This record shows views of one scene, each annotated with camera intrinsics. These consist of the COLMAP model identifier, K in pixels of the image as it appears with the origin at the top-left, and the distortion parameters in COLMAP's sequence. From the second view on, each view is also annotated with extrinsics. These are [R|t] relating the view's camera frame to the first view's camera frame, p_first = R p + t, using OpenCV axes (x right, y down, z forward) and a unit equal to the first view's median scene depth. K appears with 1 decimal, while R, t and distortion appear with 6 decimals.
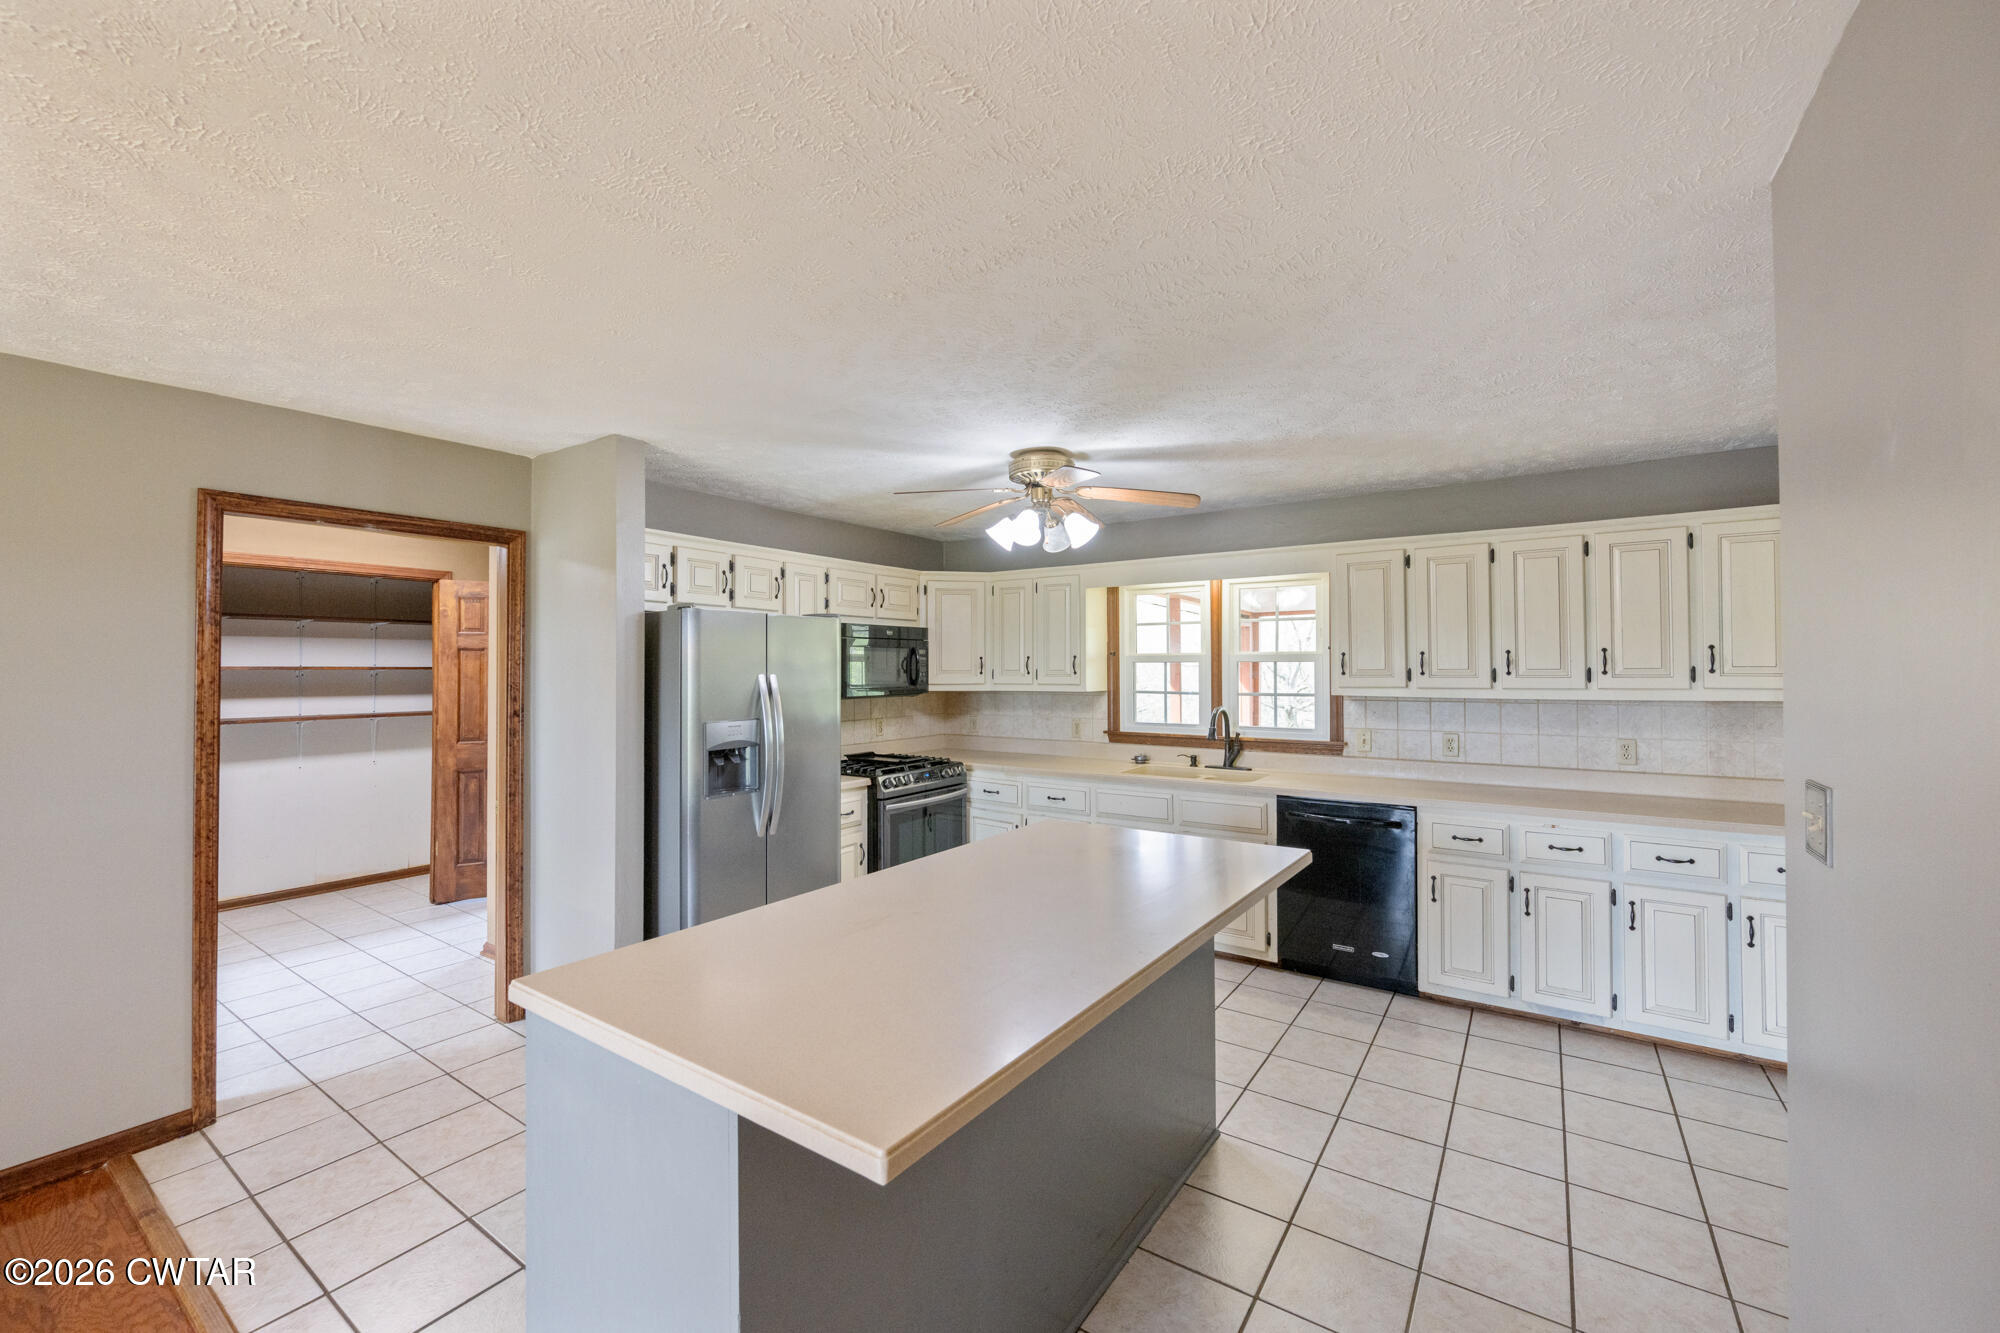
lens RADIAL K [[805.1, 0, 992.8], [0, 805.1, 657.6], [0, 0, 1]] dist [-0.003523, -0.000056]
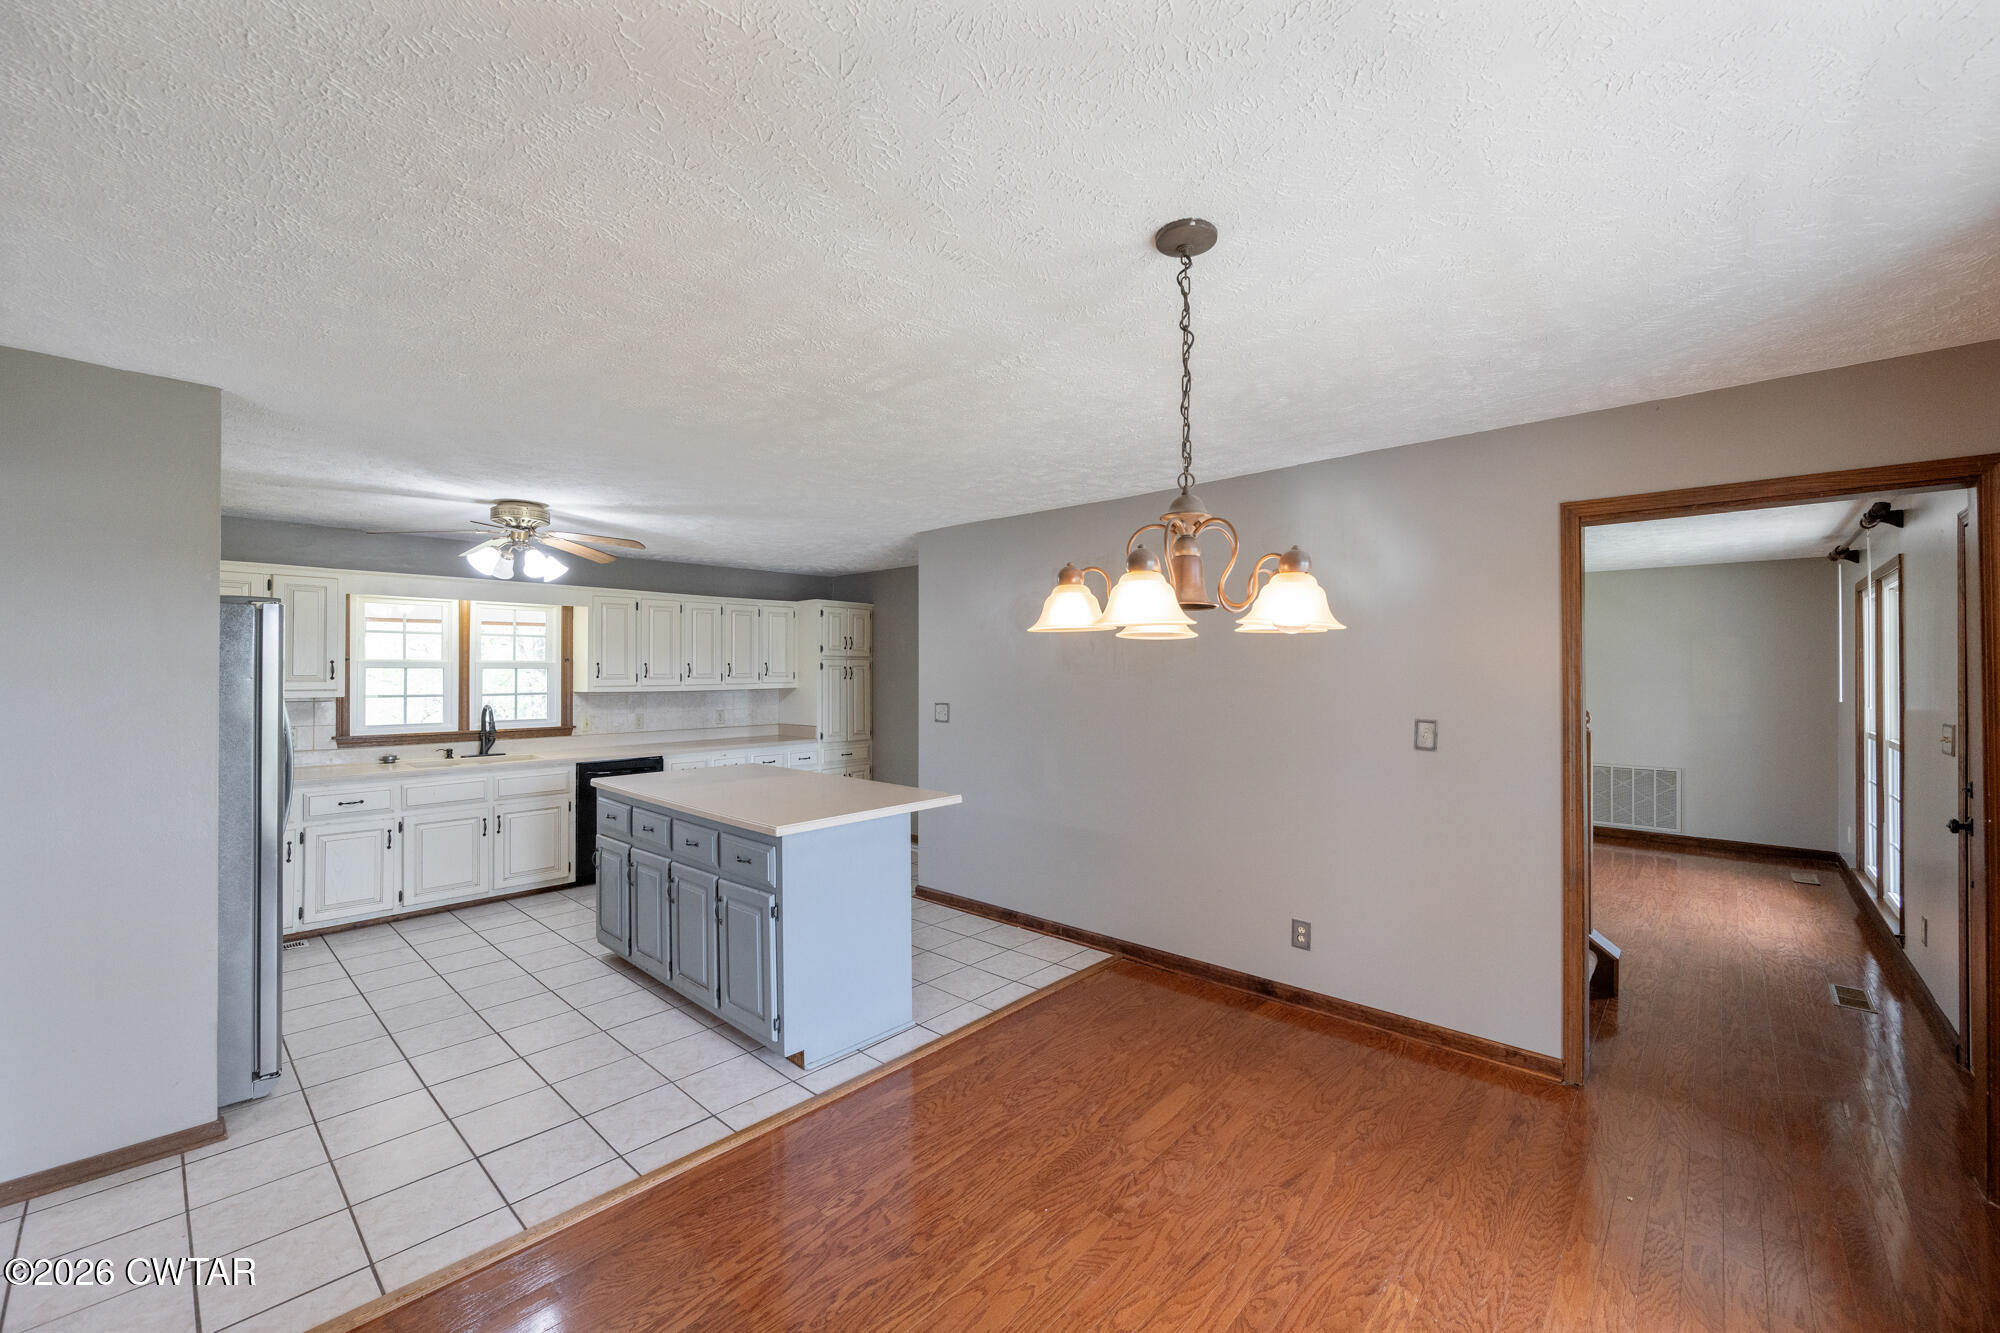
lens RADIAL K [[805.1, 0, 1004.3], [0, 805.1, 666.7], [0, 0, 1]] dist [-0.003523, -0.000056]
pose [[0.143863, 0.002037, 0.989595, -0.820651], [-0.018090, 0.999836, 0.000572, -0.012987], [-0.989432, -0.017984, 0.143877, 0.043406]]
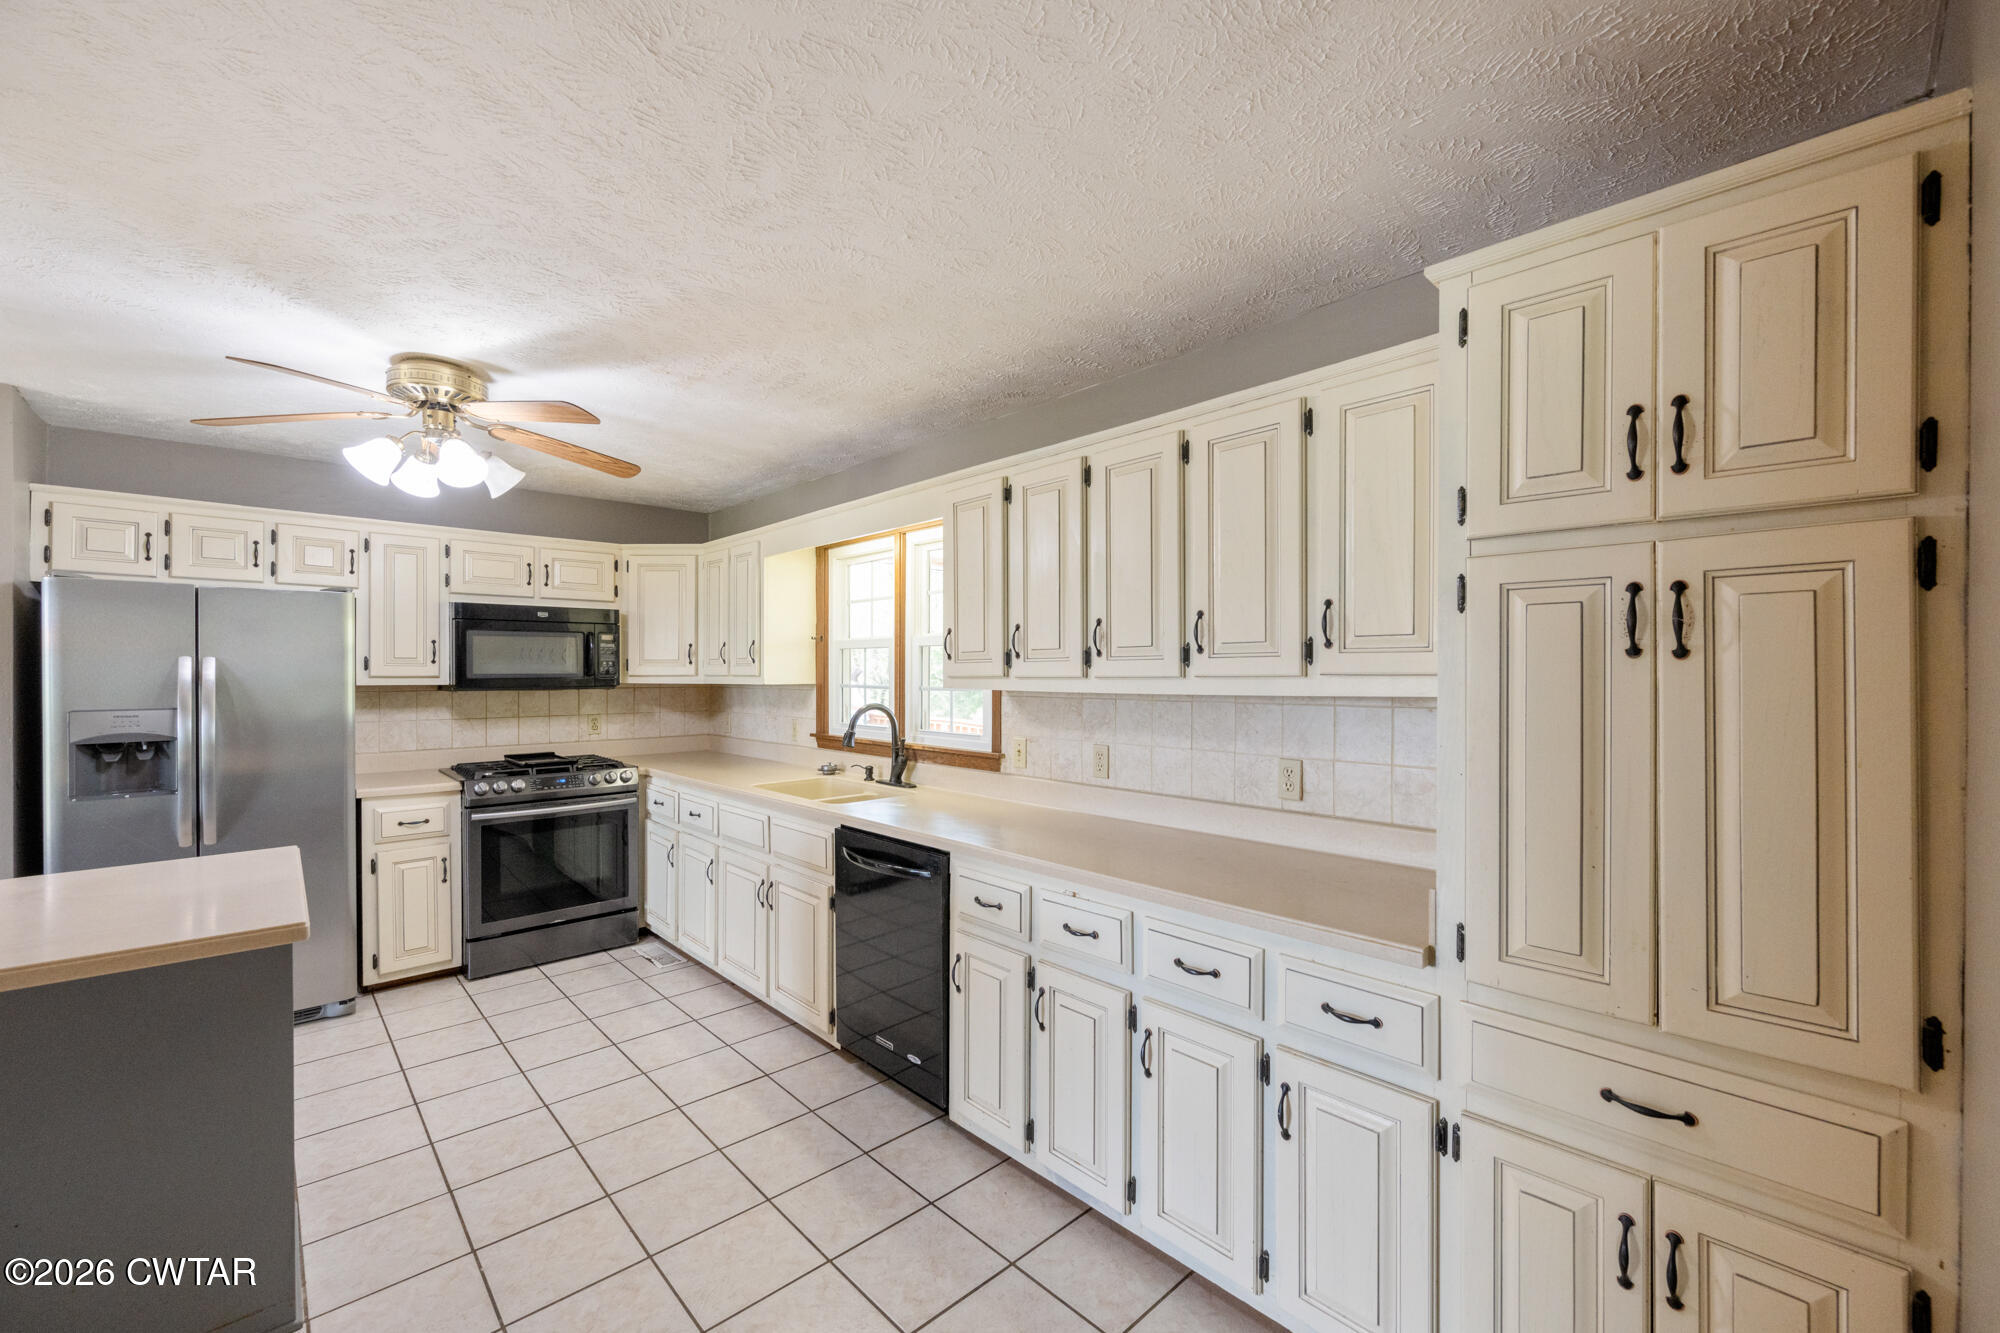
lens RADIAL K [[805.1, 0, 1004.7], [0, 805.1, 678.5], [0, 0, 1]] dist [-0.003523, -0.000056]
pose [[0.978065, 0.003816, -0.208266, 0.566499], [0.000682, 0.999768, 0.021522, 0.020467], [0.208300, -0.021192, 0.977835, 0.277122]]
